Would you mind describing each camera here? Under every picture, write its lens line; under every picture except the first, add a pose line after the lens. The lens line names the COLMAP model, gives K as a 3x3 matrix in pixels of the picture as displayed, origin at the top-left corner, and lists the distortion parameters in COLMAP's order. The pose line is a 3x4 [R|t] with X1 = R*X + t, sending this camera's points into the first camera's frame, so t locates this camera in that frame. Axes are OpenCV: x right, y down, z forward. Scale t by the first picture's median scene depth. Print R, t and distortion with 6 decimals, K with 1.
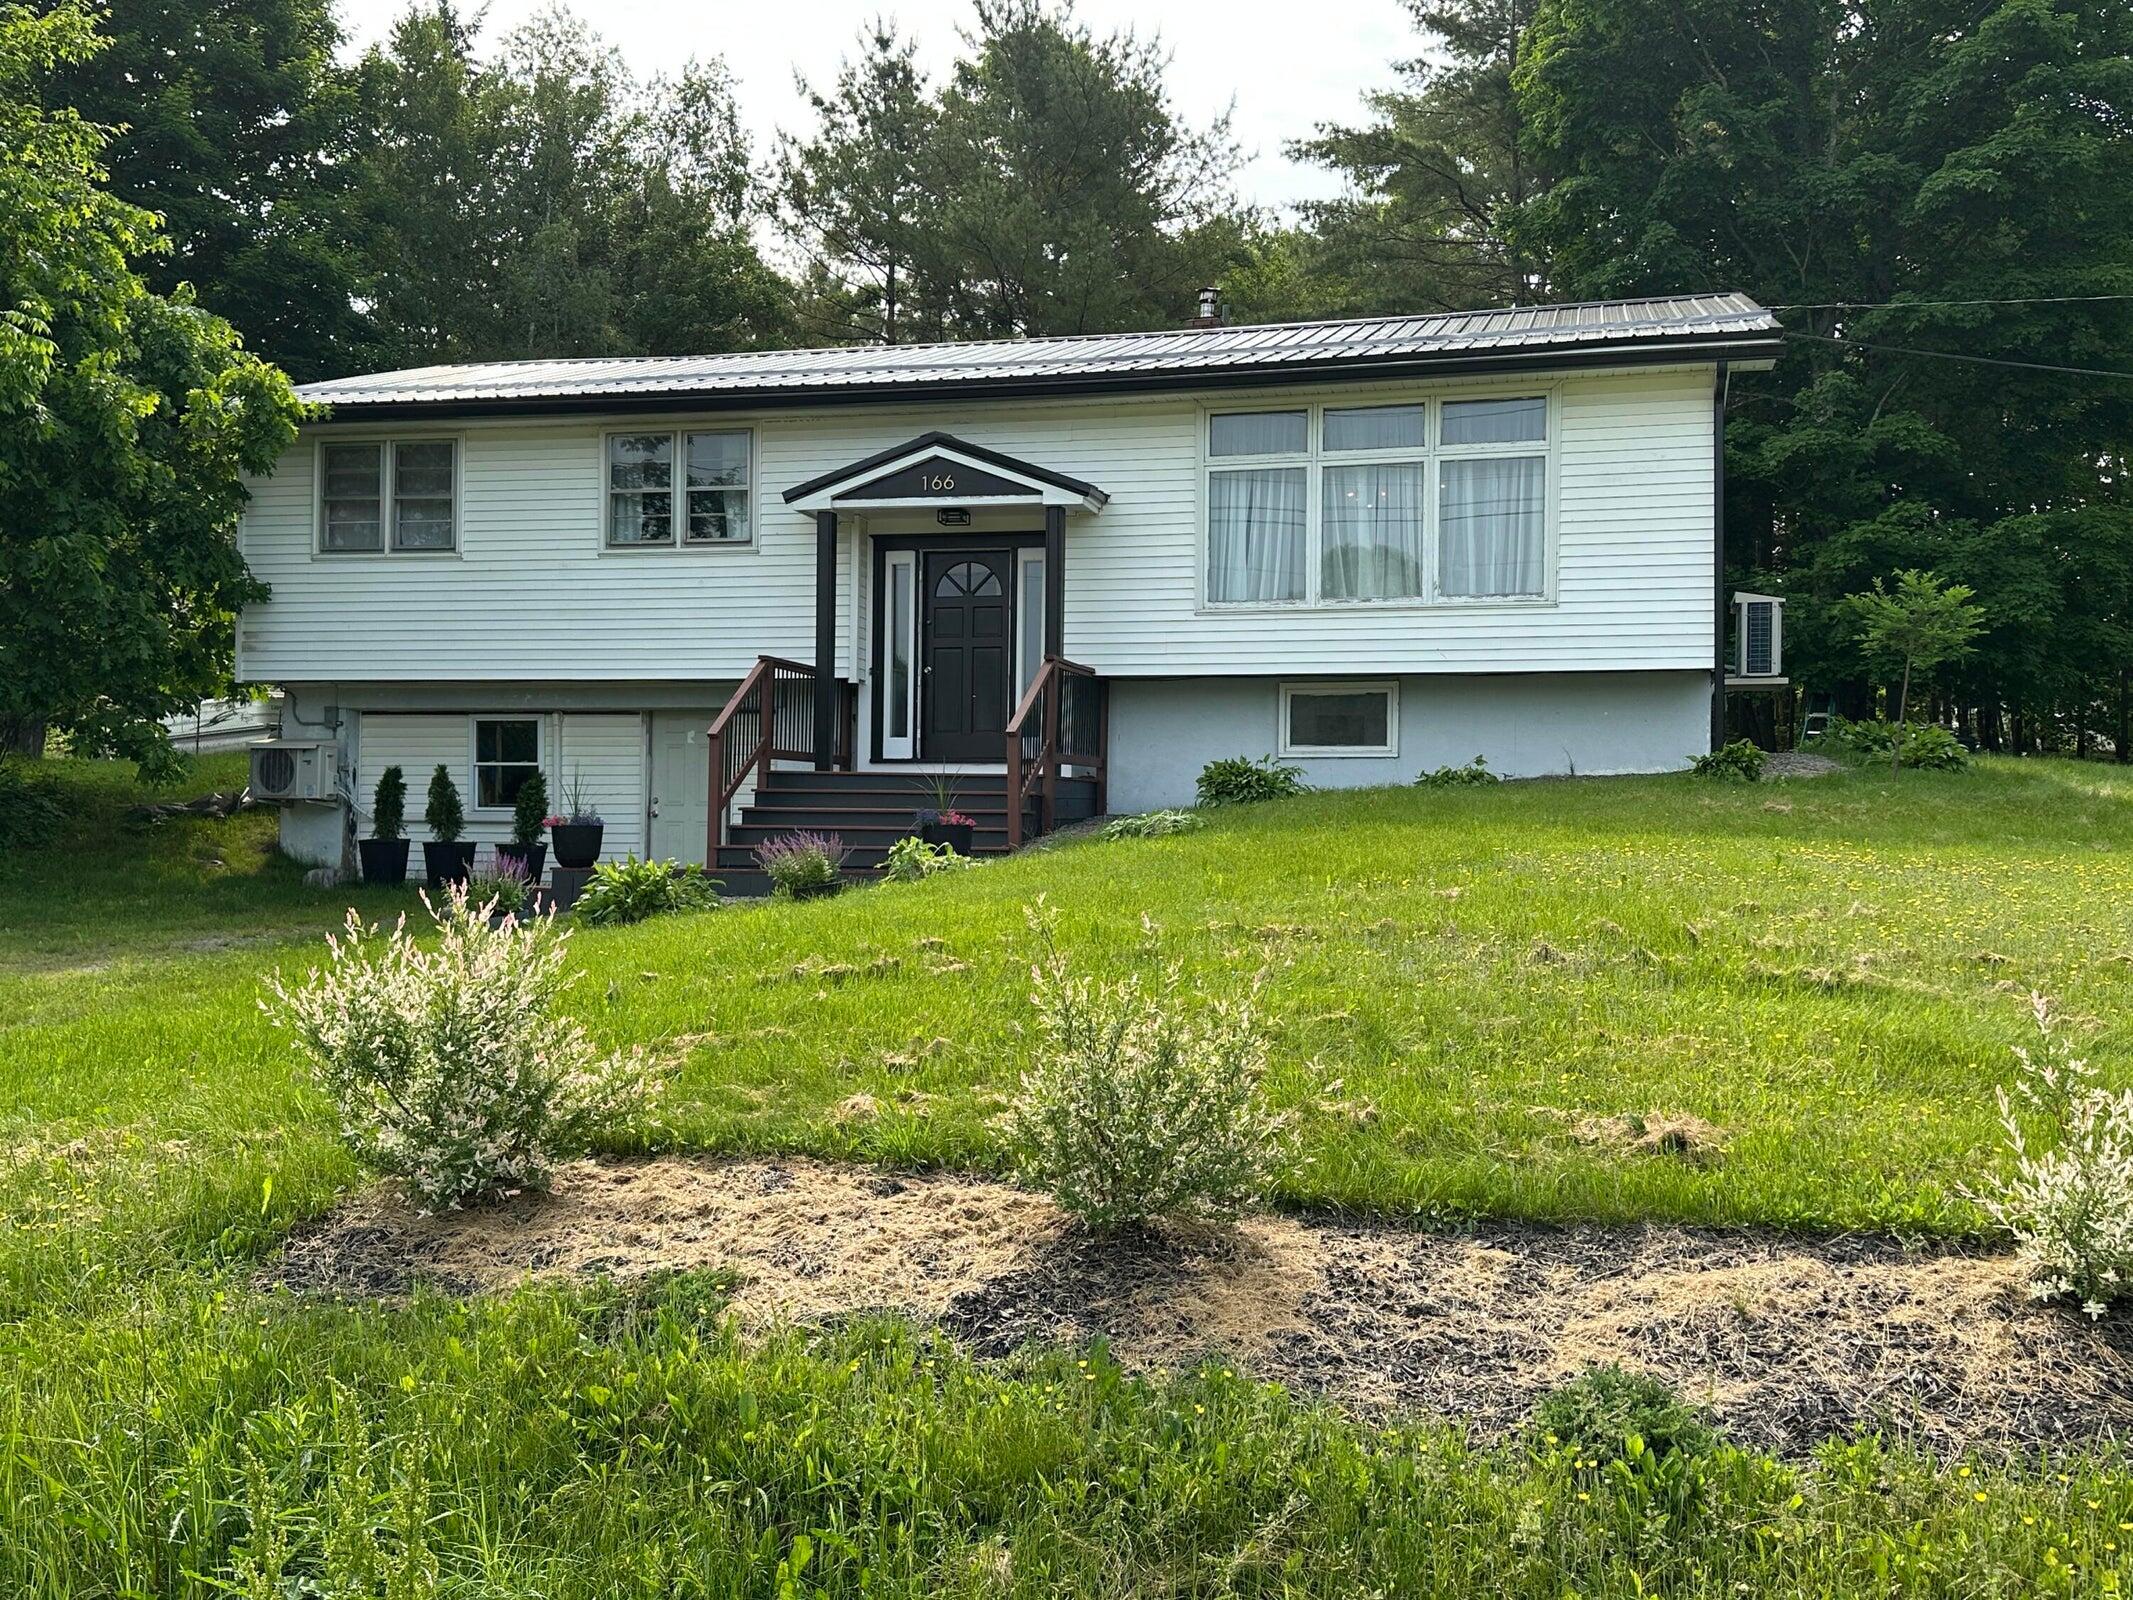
lens RADIAL K [[2004.4, 0, 1066.5], [0, 2004.4, 800.0], [0, 0, 1]] dist [0.075543, -0.001837]
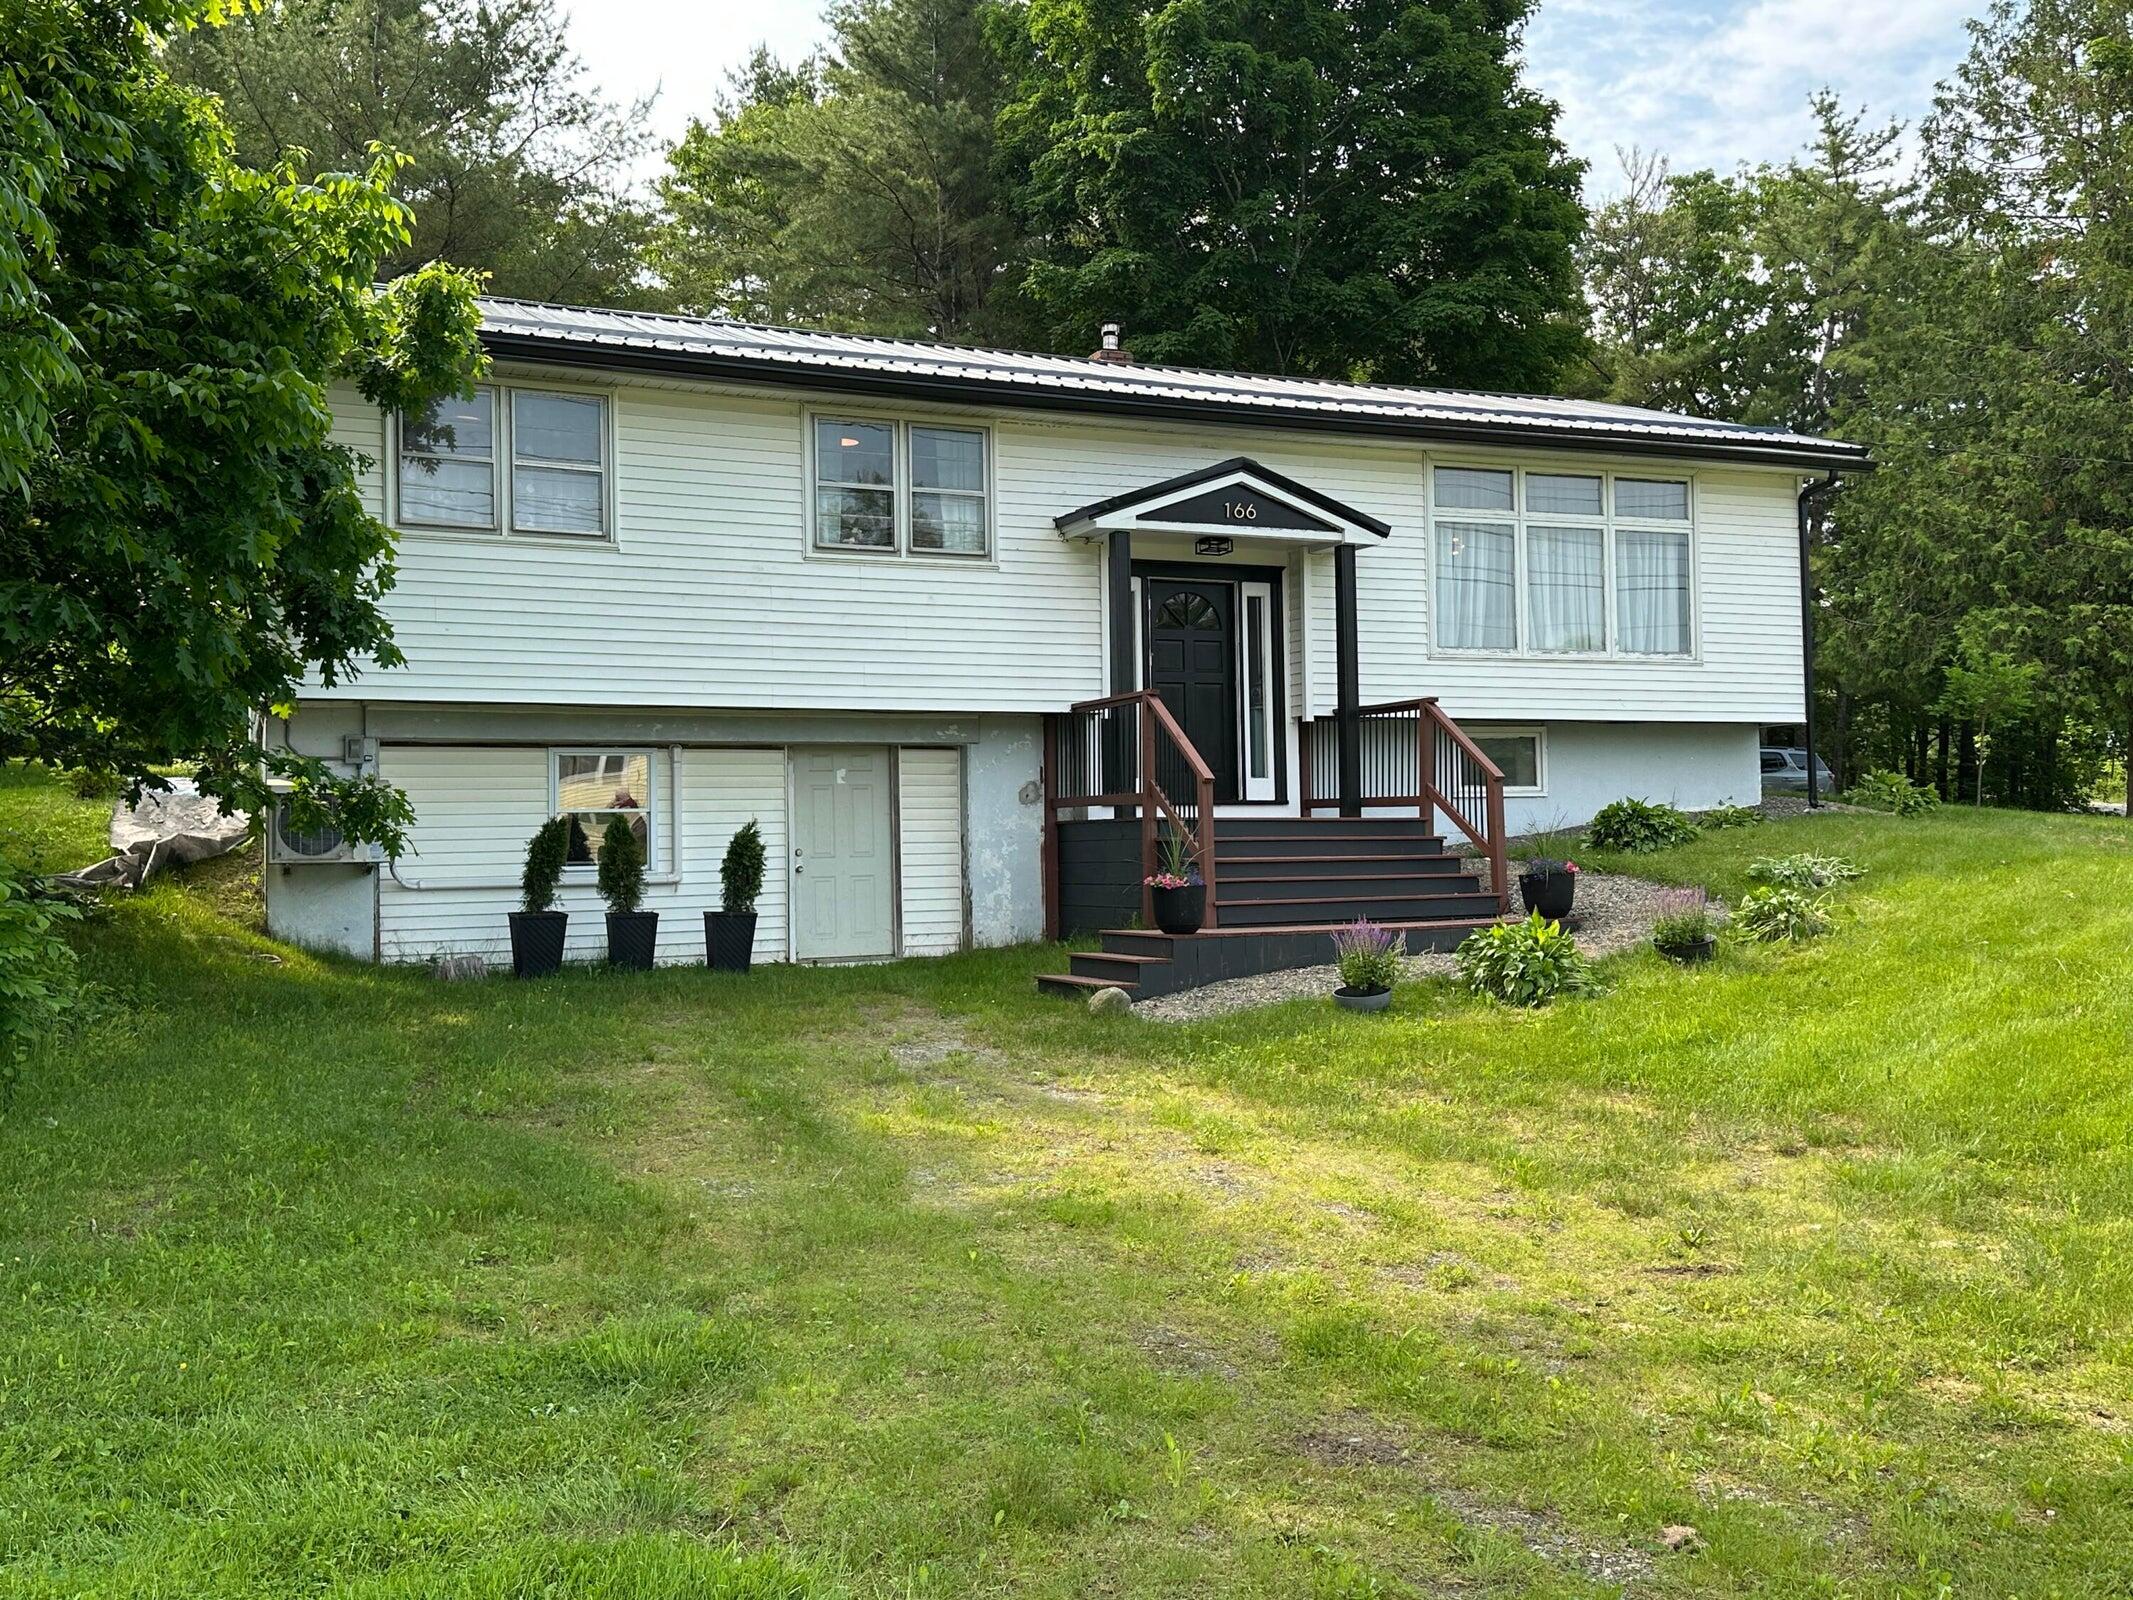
lens RADIAL K [[2004.4, 0, 1066.5], [0, 2004.4, 800.0], [0, 0, 1]] dist [0.075543, -0.001837]
pose [[0.778401, -0.008365, 0.627711, -0.684837], [0.014145, 0.999891, -0.004216, -0.017555], [-0.627608, 0.012160, 0.778435, 0.297099]]
